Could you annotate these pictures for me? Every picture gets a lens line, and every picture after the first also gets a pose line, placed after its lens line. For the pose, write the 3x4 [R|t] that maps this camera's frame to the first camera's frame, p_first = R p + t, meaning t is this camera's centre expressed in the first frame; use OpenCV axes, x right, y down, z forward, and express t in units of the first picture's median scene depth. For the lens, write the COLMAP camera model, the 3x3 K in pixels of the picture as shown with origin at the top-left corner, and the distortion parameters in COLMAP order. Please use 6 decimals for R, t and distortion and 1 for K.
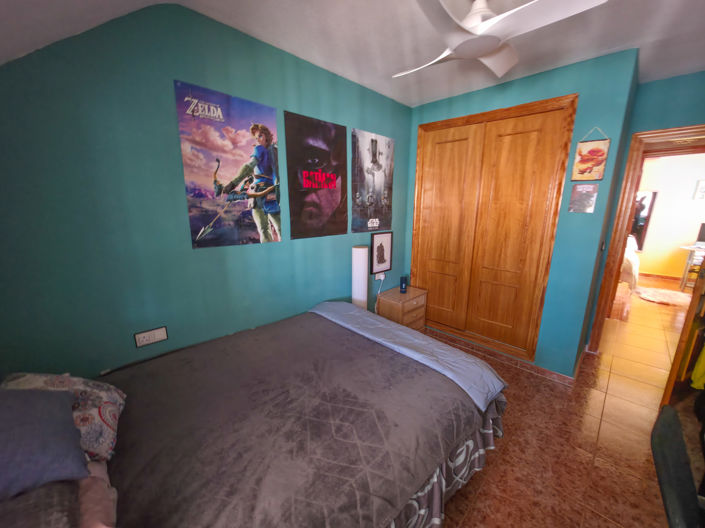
lens RADIAL K [[281.7, 0, 351.7], [0, 281.7, 267.1], [0, 0, 1]] dist [-0.002384, -0.000010]
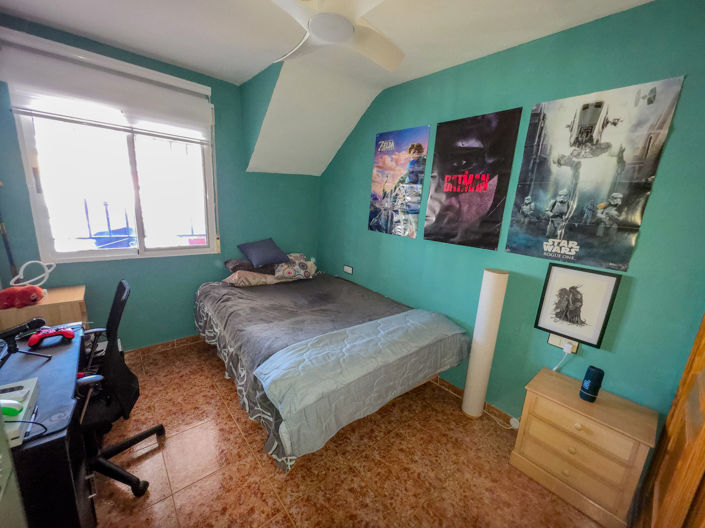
lens RADIAL K [[281.7, 0, 351.3], [0, 281.7, 264.9], [0, 0, 1]] dist [-0.002384, -0.000010]
pose [[-0.076815, 0.205907, -0.975552, 0.765162], [-0.278948, 0.934931, 0.219297, -0.141073], [0.957229, 0.288974, -0.014380, 0.658811]]
